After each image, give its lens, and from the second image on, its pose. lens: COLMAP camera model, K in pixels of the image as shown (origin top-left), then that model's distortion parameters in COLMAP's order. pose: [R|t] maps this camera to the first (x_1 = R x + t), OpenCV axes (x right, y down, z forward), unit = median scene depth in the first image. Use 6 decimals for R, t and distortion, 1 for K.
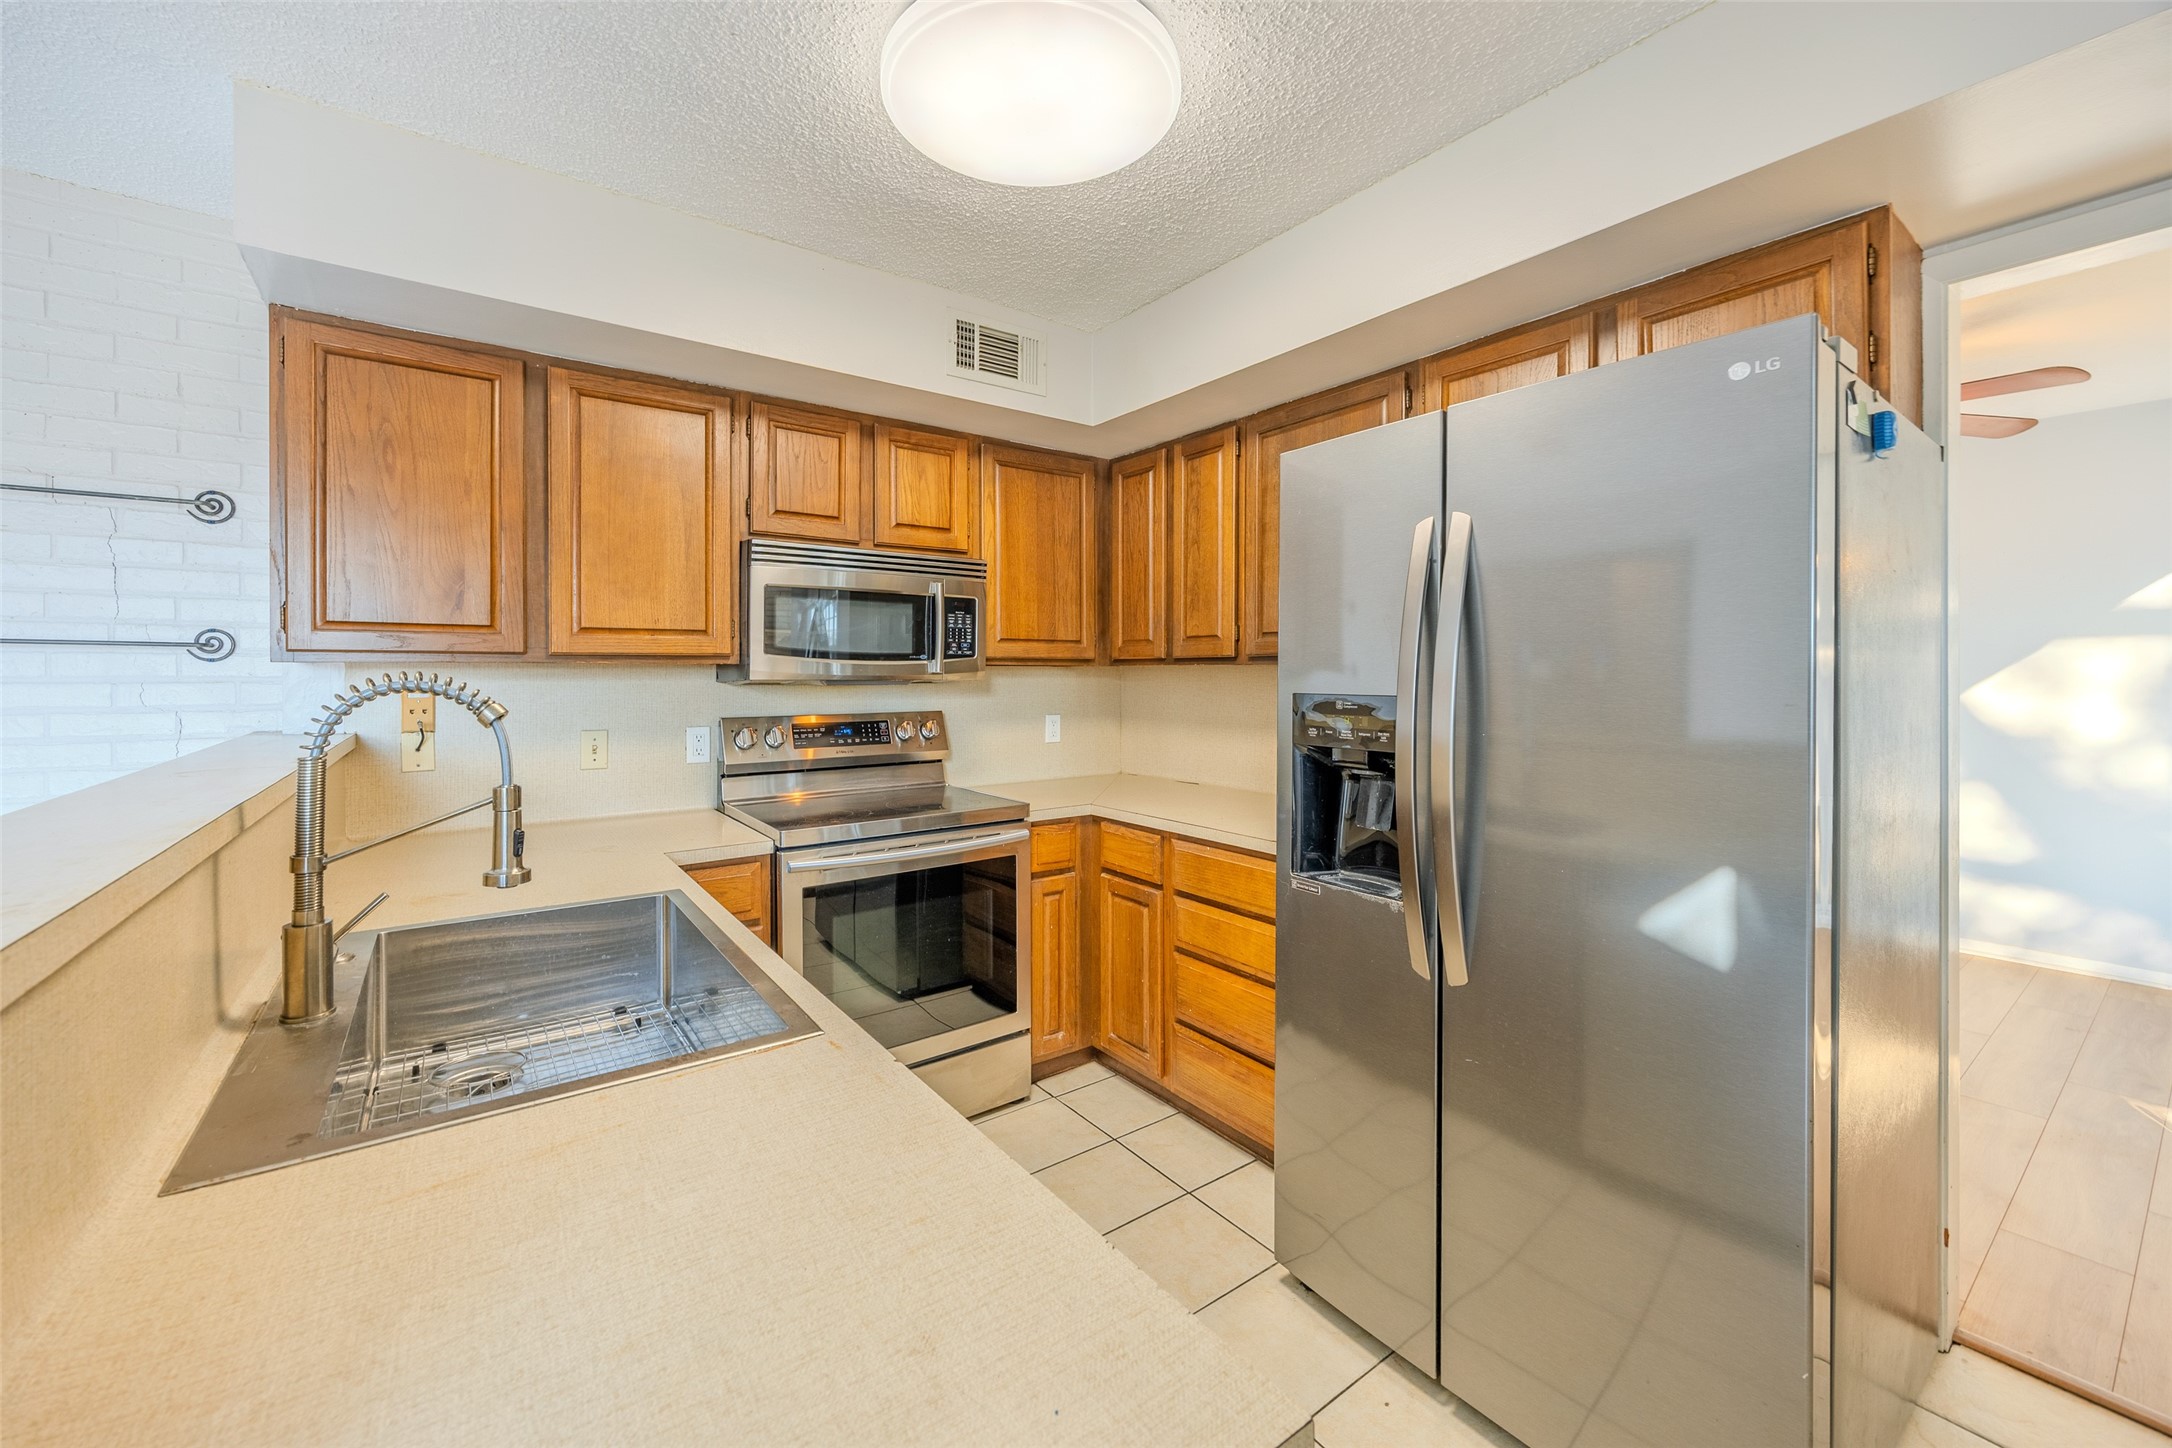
lens RADIAL K [[871.4, 0, 1090.7], [0, 871.4, 672.9], [0, 0, 1]] dist [-0.000355, -0.000148]
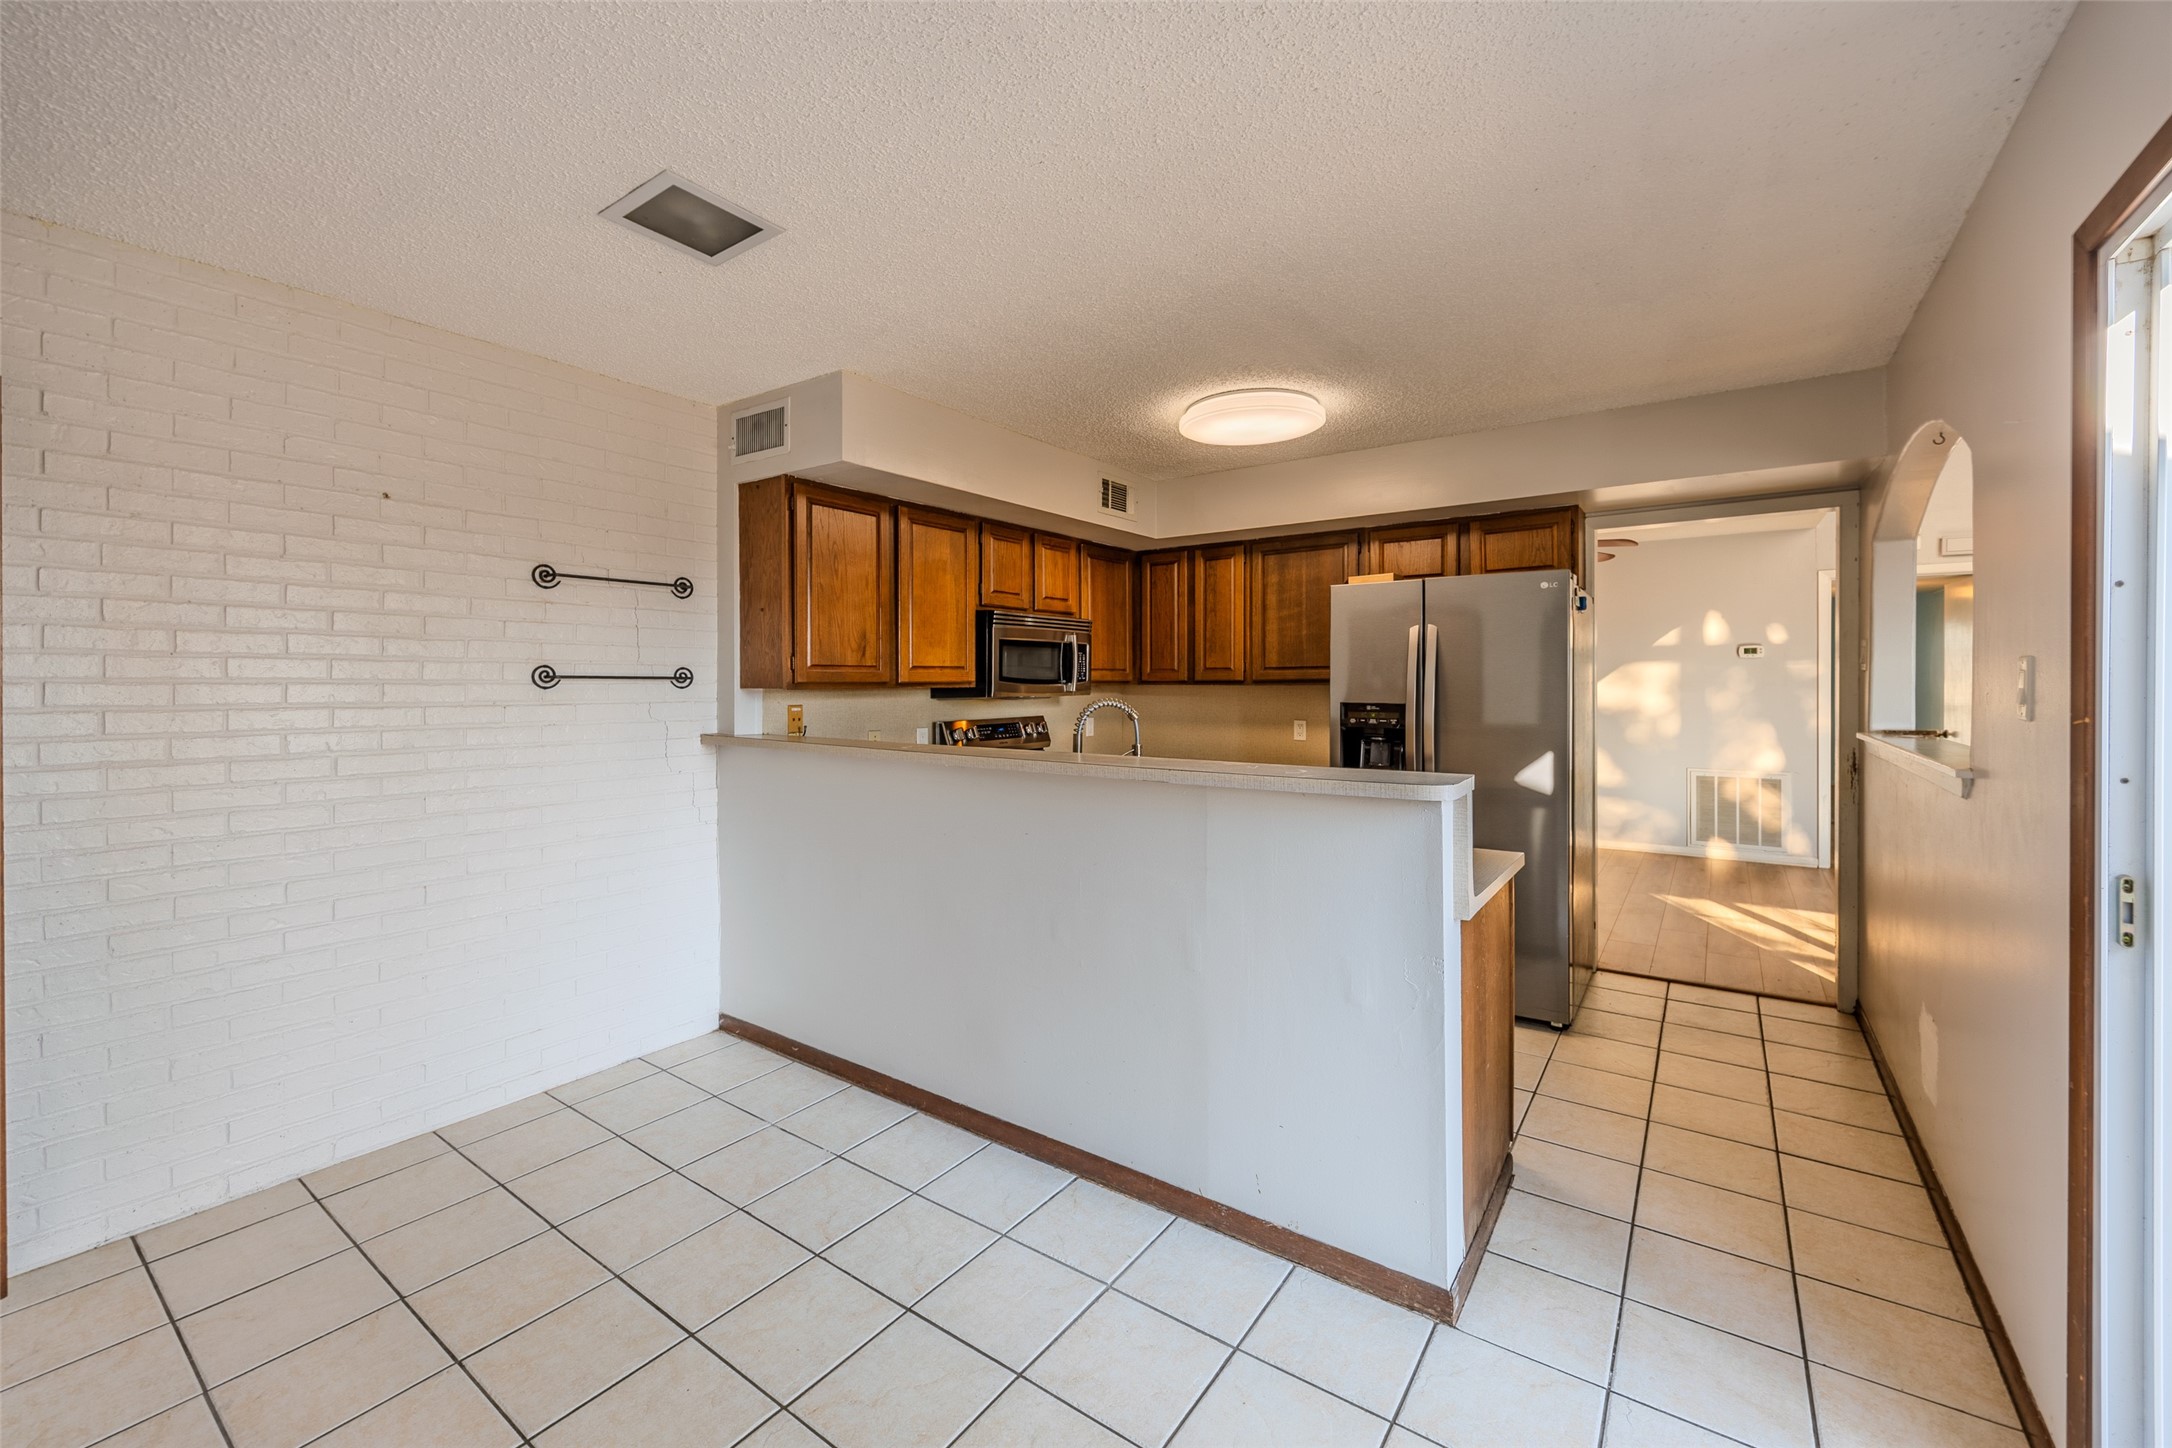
lens RADIAL K [[837.9, 0, 1081.4], [0, 837.9, 689.3], [0, 0, 1]] dist [0.000173, 0.000066]
pose [[0.961936, -0.006535, 0.273198, -0.572319], [0.004031, 0.999945, 0.009724, -0.018596], [-0.273247, -0.008252, 0.961909, -0.475746]]
